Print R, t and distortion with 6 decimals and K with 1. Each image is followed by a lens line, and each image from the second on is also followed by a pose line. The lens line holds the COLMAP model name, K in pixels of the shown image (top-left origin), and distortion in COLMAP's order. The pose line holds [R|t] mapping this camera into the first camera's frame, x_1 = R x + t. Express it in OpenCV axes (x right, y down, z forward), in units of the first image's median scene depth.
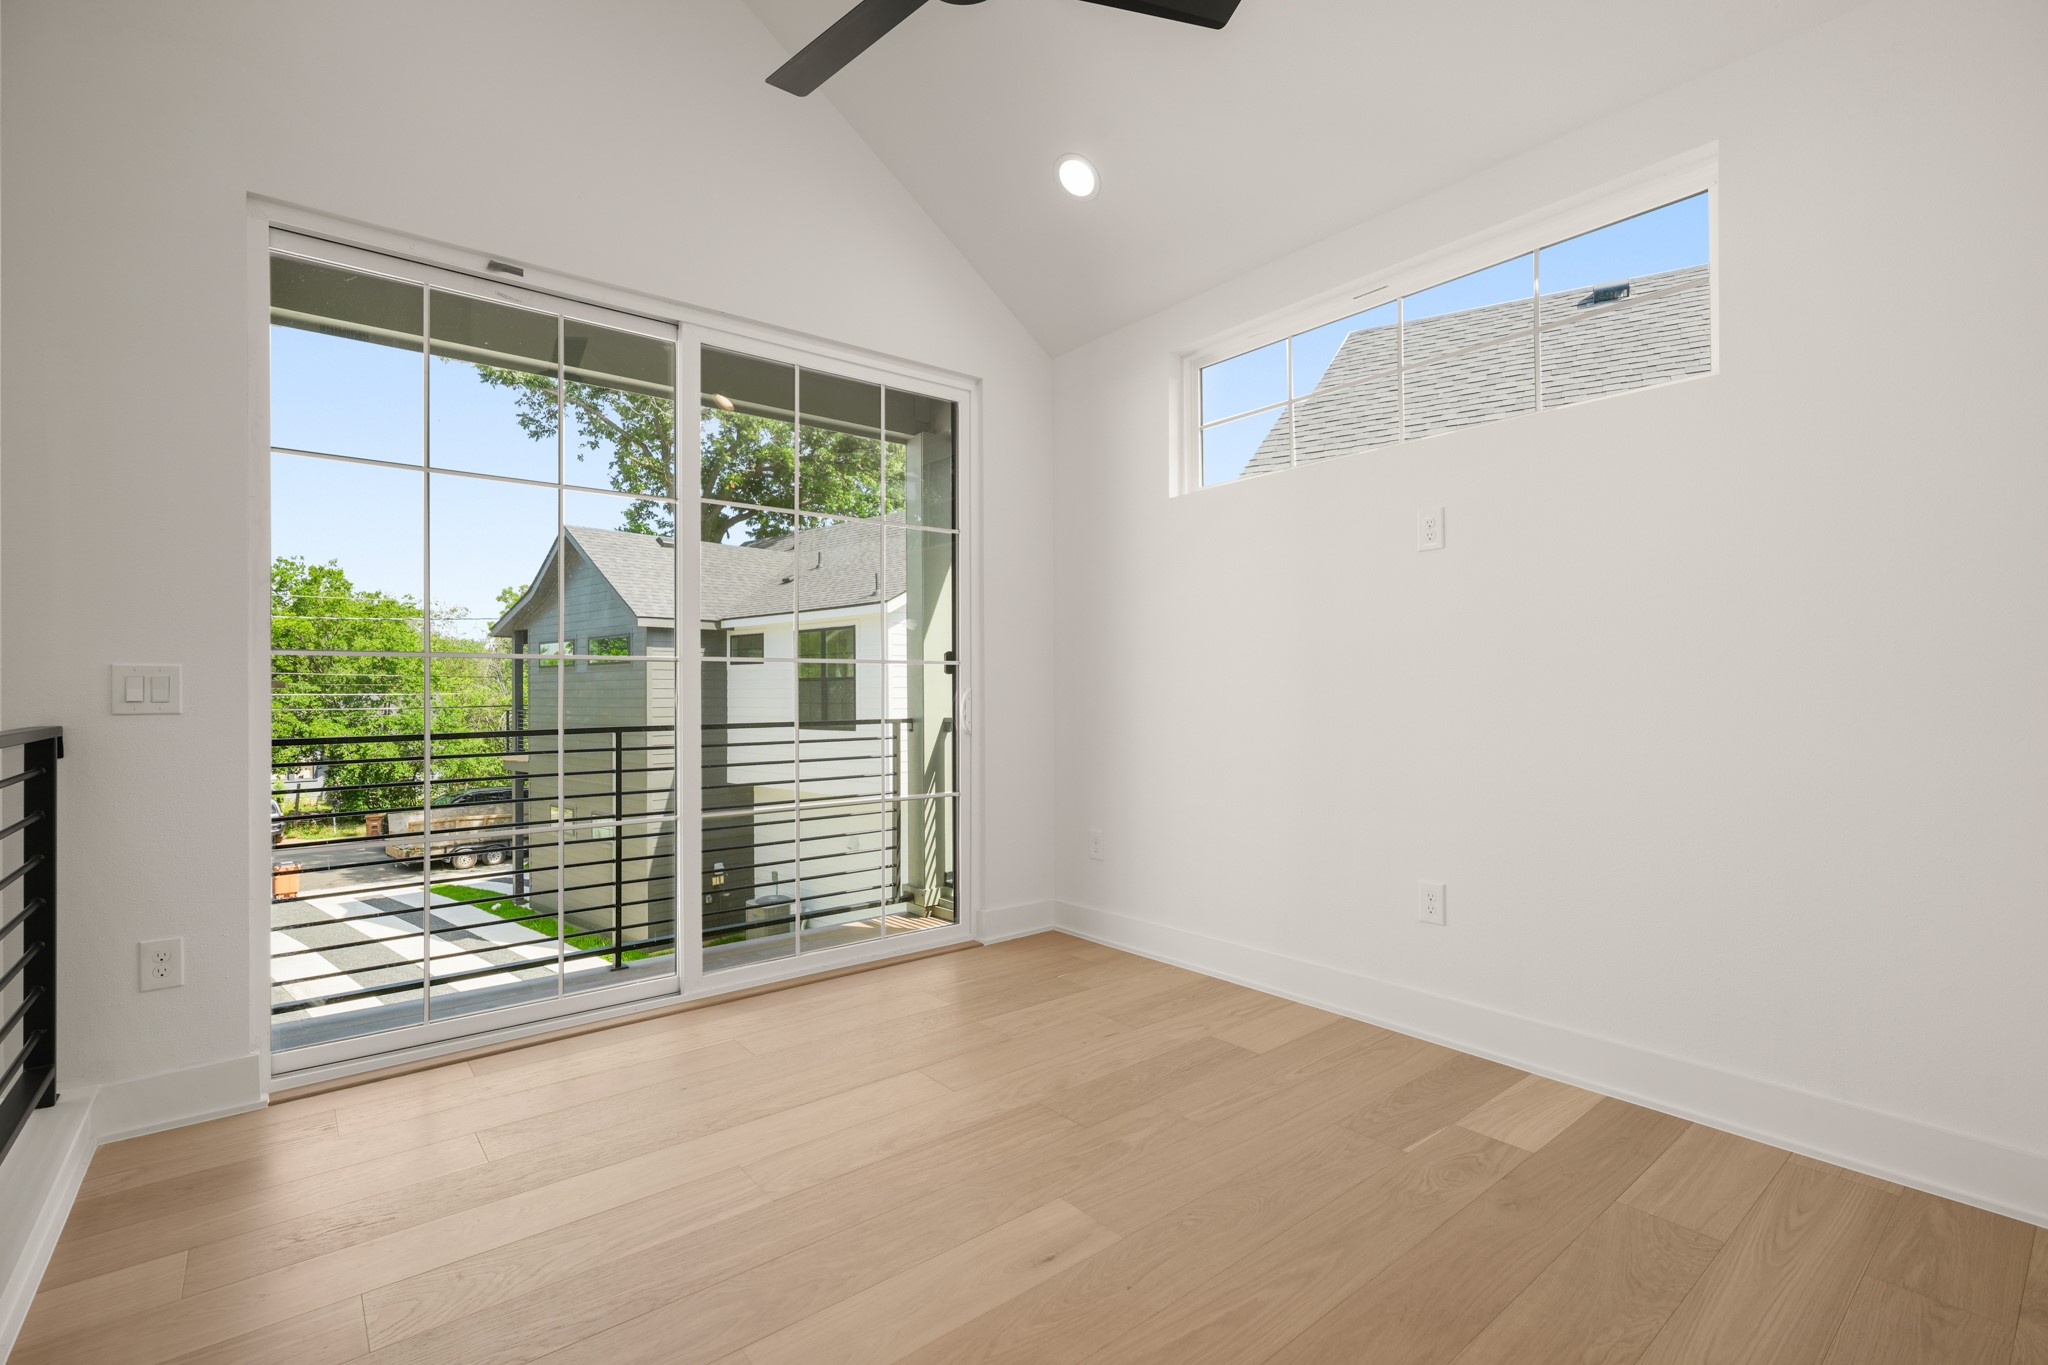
lens RADIAL K [[935.2, 0, 1025.7], [0, 935.2, 686.9], [0, 0, 1]] dist [0.005147, -0.000480]
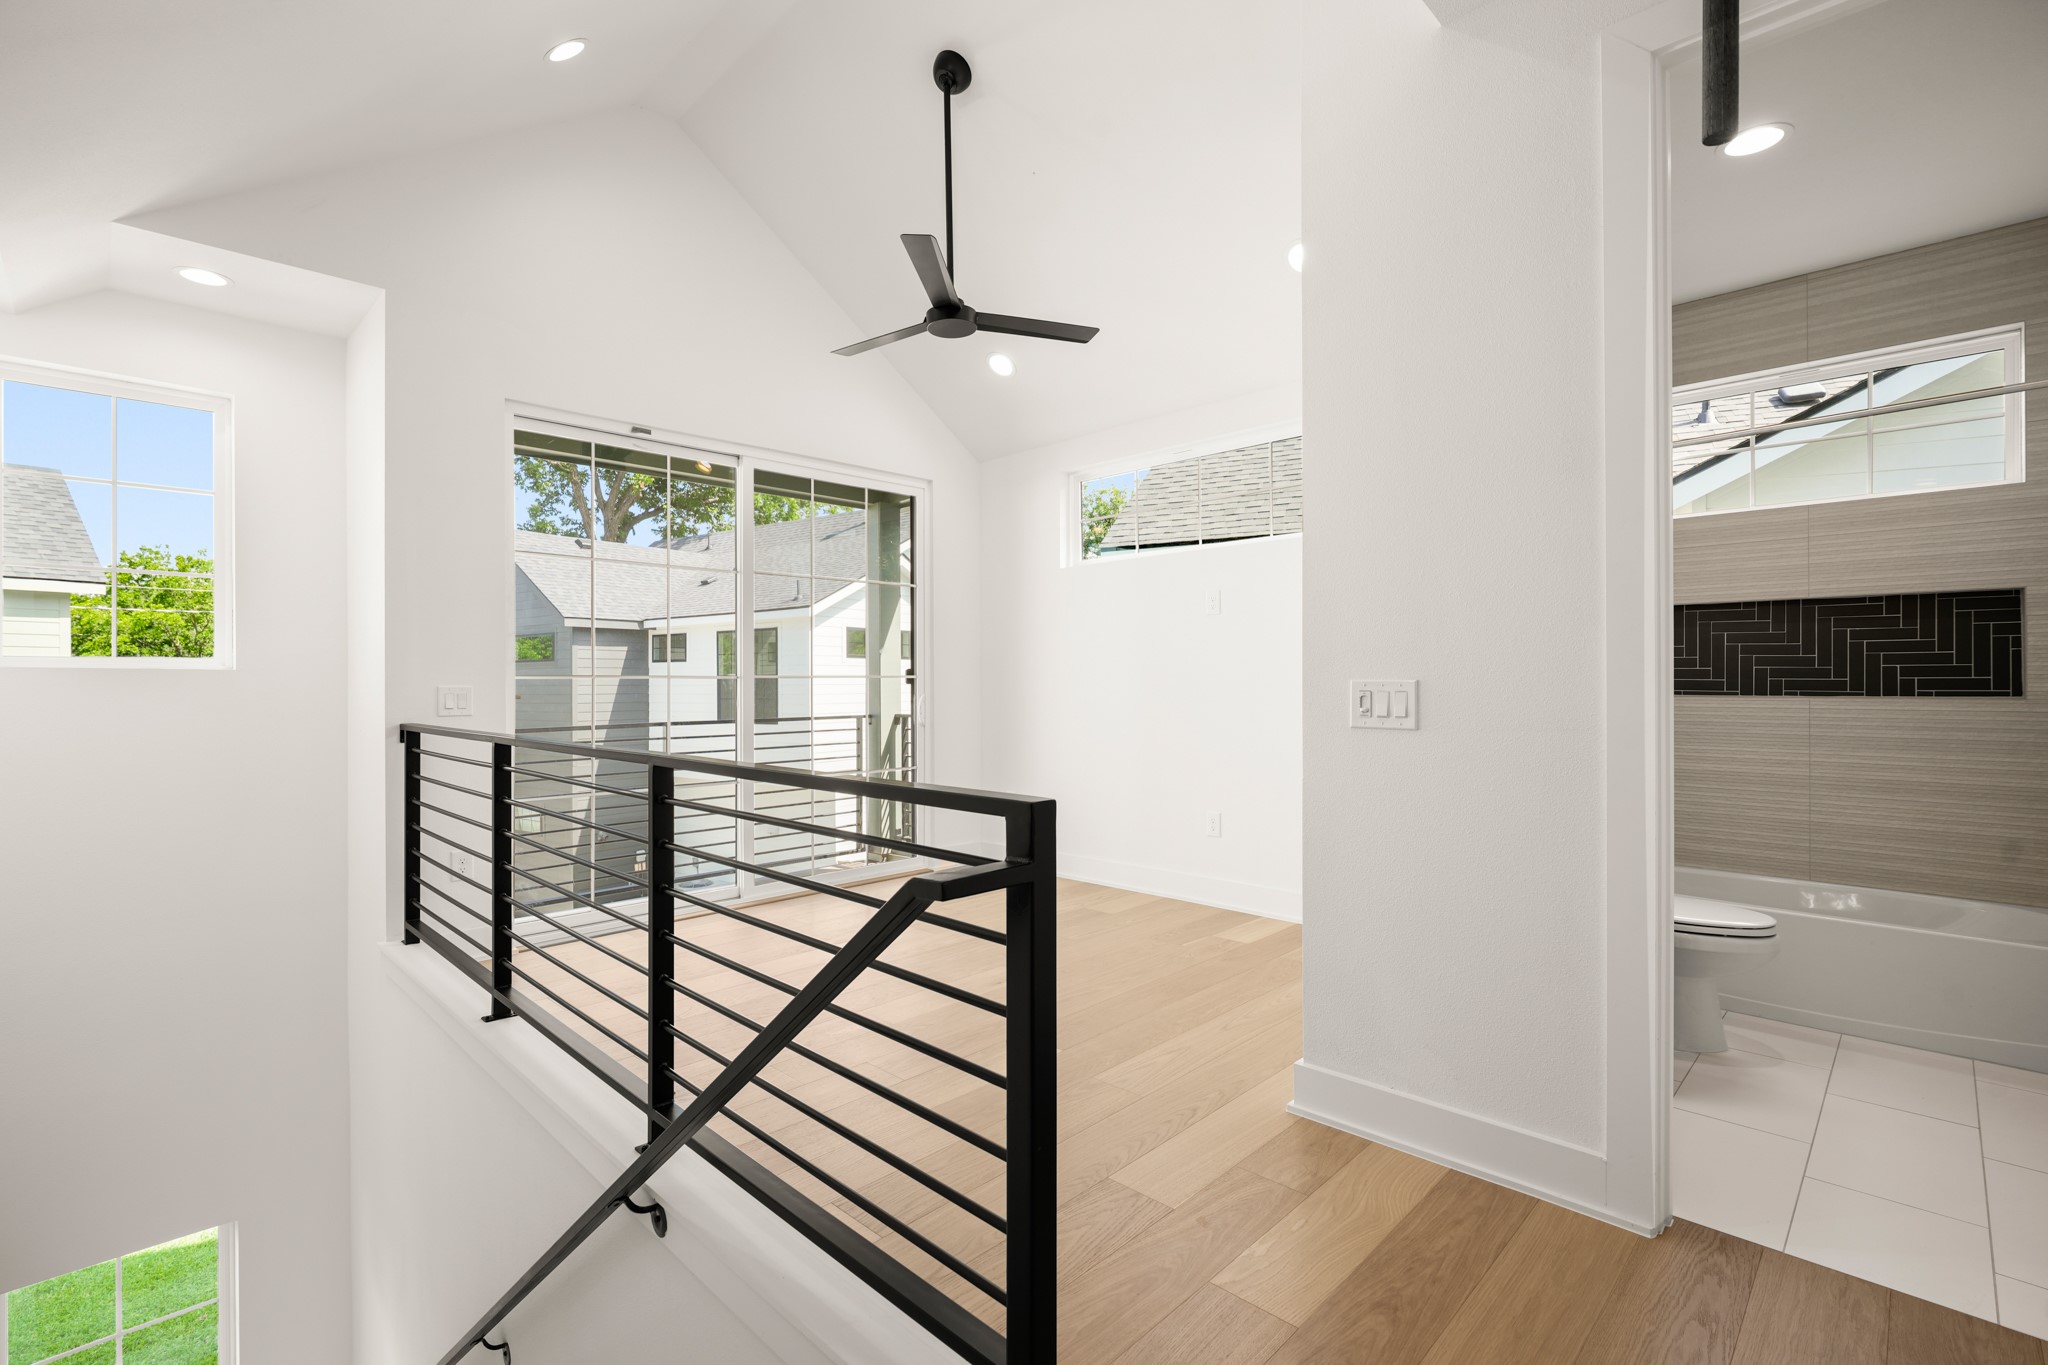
lens RADIAL K [[935.2, 0, 1022.5], [0, 935.2, 680.7], [0, 0, 1]] dist [0.005147, -0.000480]
pose [[0.994257, 0.000365, 0.107017, -0.015000], [-0.000466, 0.999999, 0.000919, -0.004902], [-0.107016, -0.000964, 0.994257, -0.108207]]
